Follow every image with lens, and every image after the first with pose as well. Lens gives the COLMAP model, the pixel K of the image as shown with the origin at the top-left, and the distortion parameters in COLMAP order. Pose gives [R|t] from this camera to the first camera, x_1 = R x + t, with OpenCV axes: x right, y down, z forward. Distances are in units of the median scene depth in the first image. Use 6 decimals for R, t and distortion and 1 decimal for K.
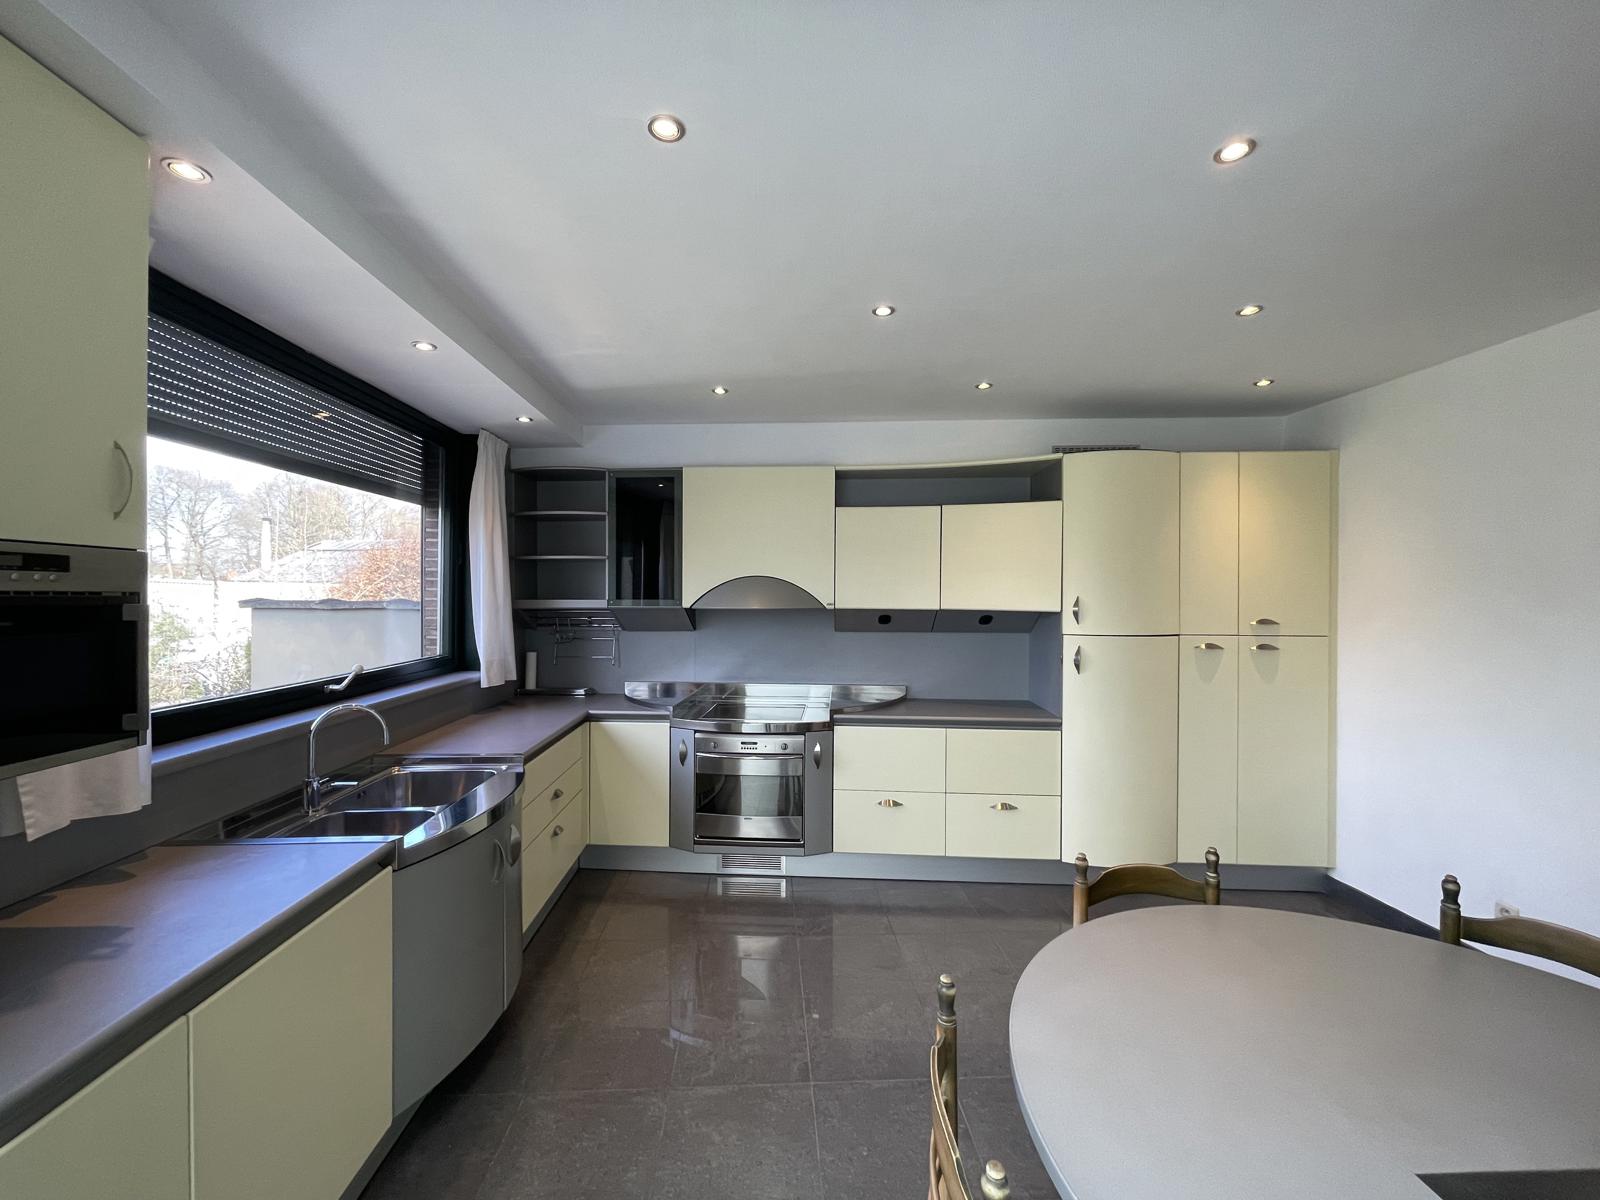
lens RADIAL K [[647.0, 0, 799.6], [0, 647.0, 595.5], [0, 0, 1]] dist [-0.000073, 0.000004]
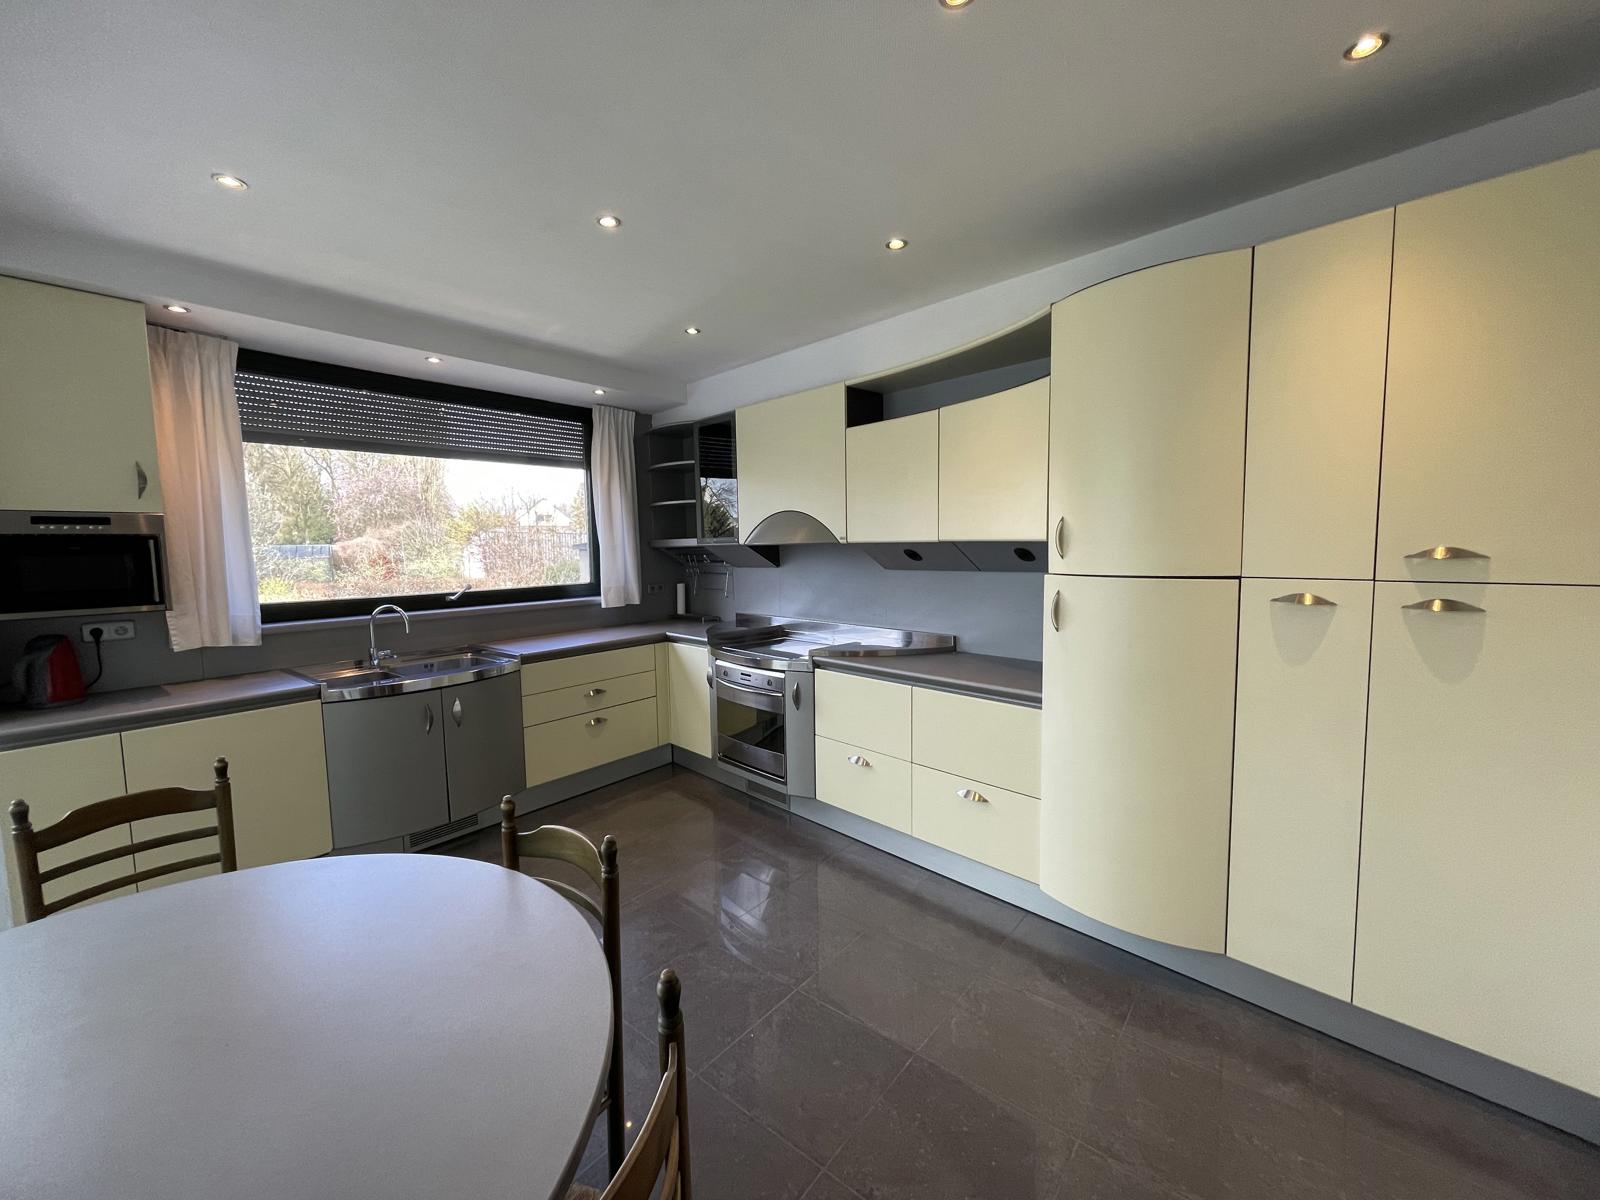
lens RADIAL K [[647.0, 0, 799.6], [0, 647.0, 595.5], [0, 0, 1]] dist [-0.000073, 0.000004]
pose [[0.740950, 0.037597, -0.670507, 0.667432], [0.019180, 0.996840, 0.077090, 0.024973], [0.671286, -0.069981, 0.737887, 0.306248]]
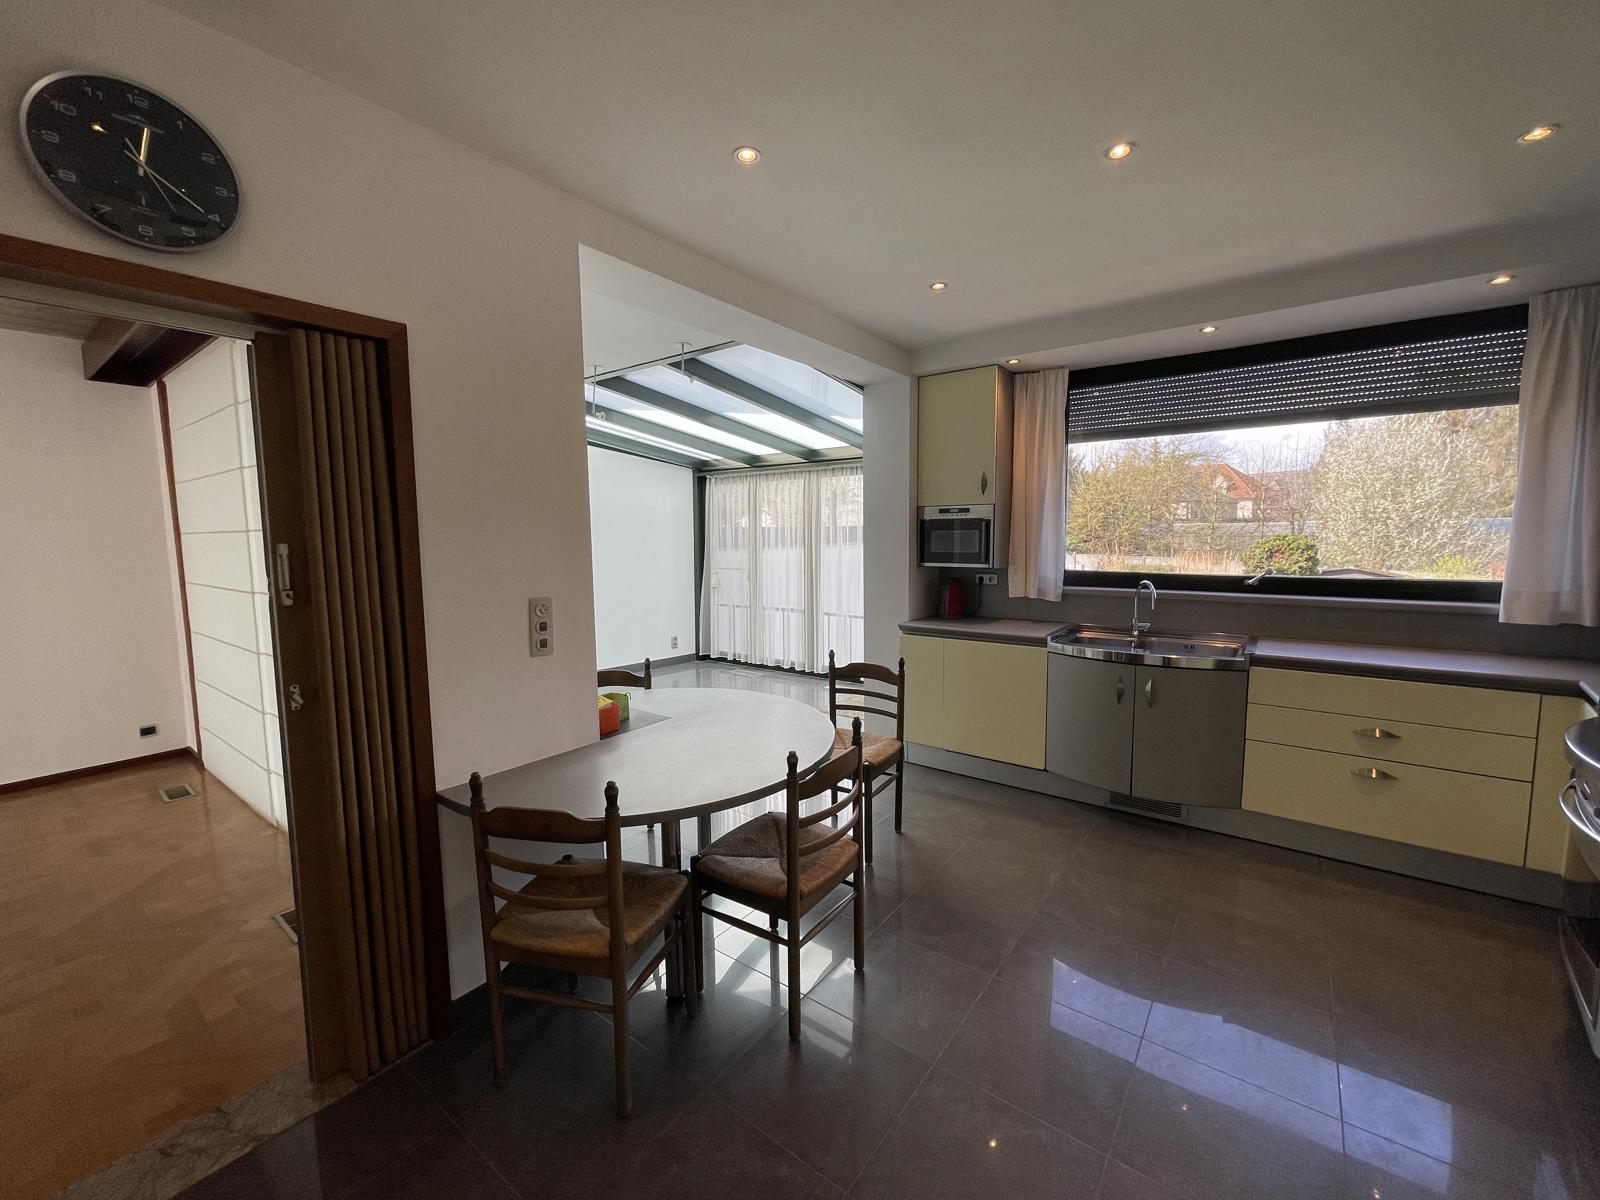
lens RADIAL K [[647.0, 0, 799.6], [0, 647.0, 595.5], [0, 0, 1]] dist [-0.000073, 0.000004]
pose [[-0.650992, 0.070315, -0.755821, 0.701819], [0.004209, 0.996019, 0.089036, 0.031314], [0.759073, 0.054781, -0.648697, 0.848257]]
